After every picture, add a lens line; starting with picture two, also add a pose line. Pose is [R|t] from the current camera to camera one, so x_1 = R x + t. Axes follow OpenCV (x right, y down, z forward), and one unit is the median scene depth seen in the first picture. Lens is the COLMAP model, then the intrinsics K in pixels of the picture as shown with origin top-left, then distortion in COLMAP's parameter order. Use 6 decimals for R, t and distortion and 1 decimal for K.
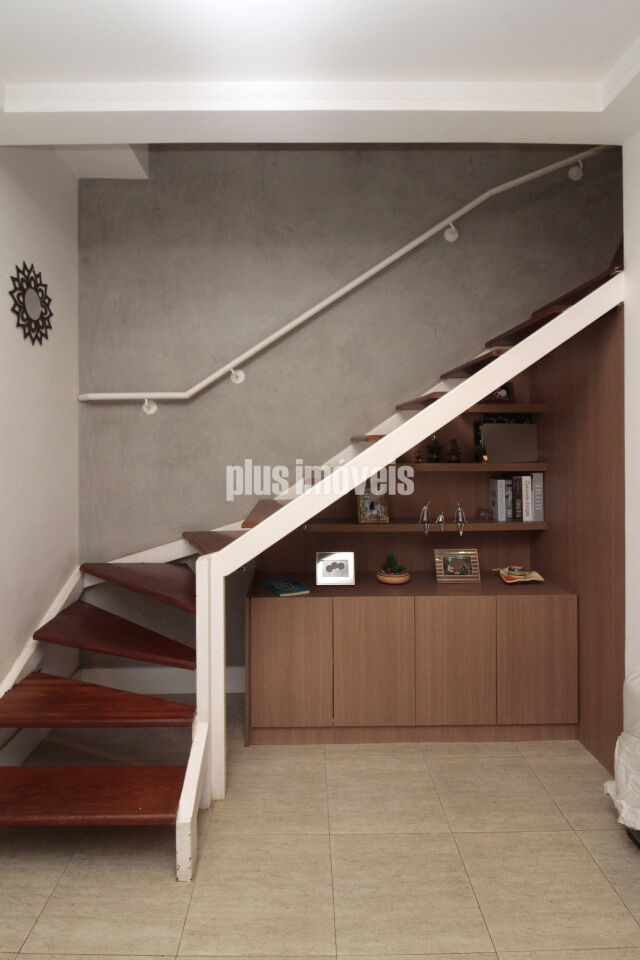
lens RADIAL K [[509.6, 0, 317.6], [0, 509.6, 439.3], [0, 0, 1]] dist [0.002215, -0.013061]
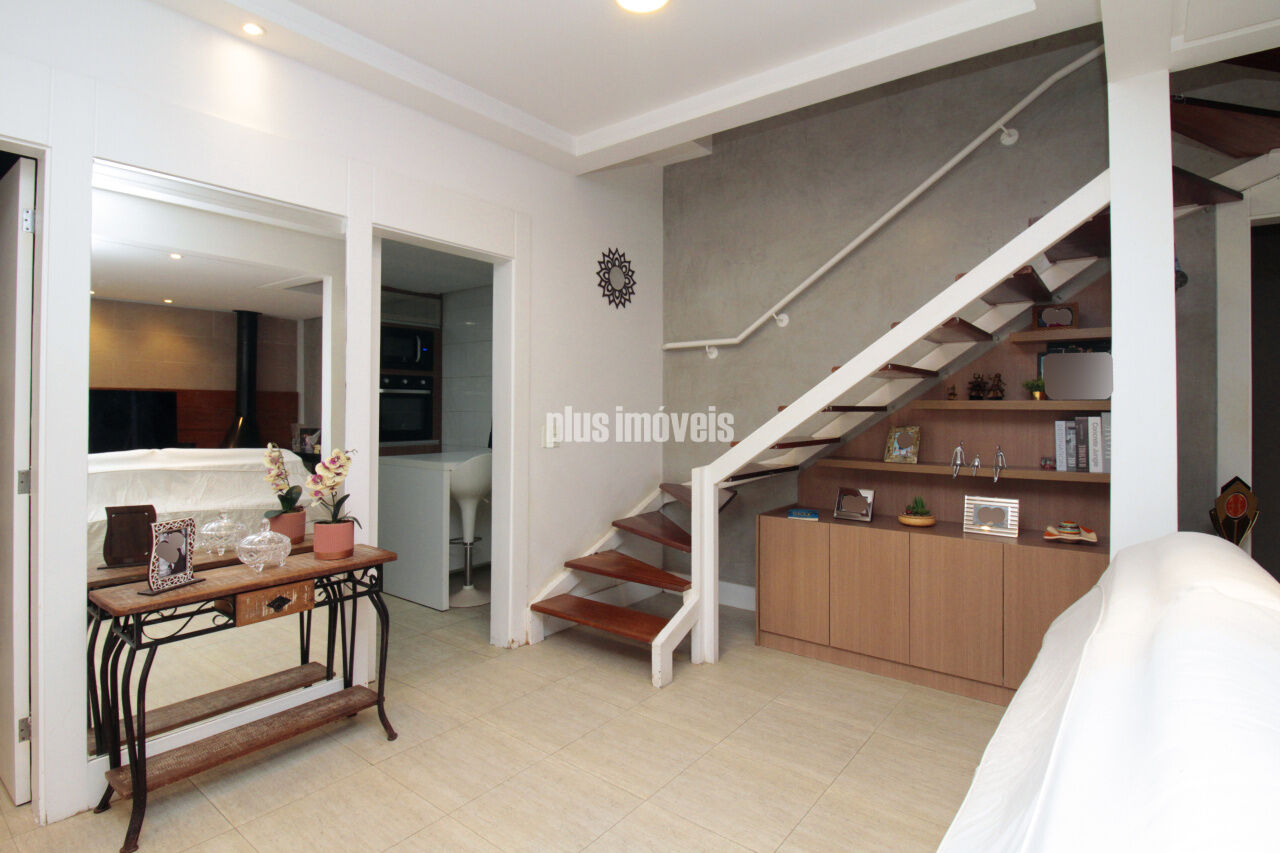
lens RADIAL K [[642.1, 0, 647.3], [0, 642.1, 401.0], [0, 0, 1]] dist [-0.001940, -0.000959]
pose [[0.787194, 0.003280, -0.616697, 0.515008], [-0.004957, 0.999987, -0.001008, 0.055638], [0.616686, 0.003850, 0.787200, -0.261848]]
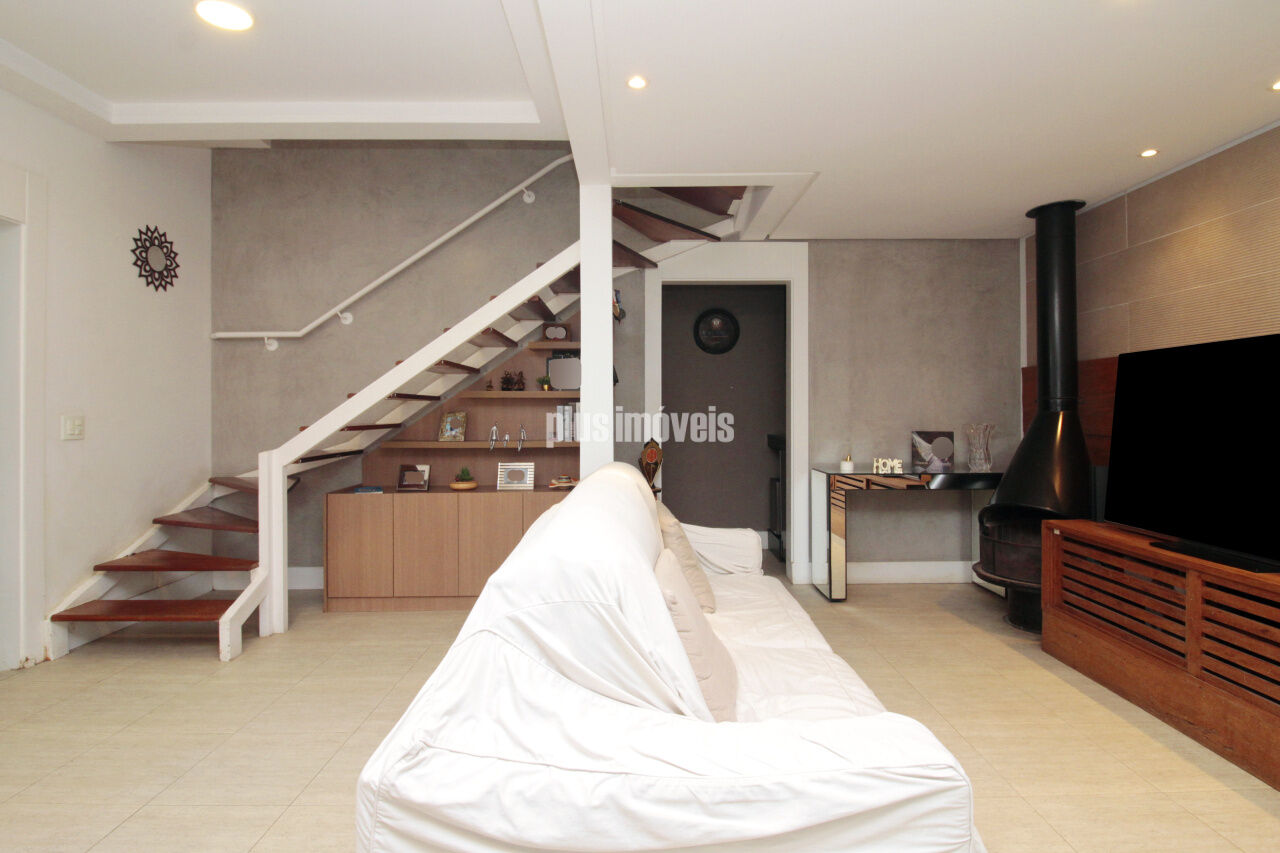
lens RADIAL K [[633.9, 0, 640.9], [0, 633.9, 411.3], [0, 0, 1]] dist [0.001721, -0.014152]
pose [[0.999991, 0.004104, 0.001032, 0.593205], [-0.004111, 0.999967, 0.007016, 0.088067], [-0.001003, -0.007020, 0.999975, -0.518795]]
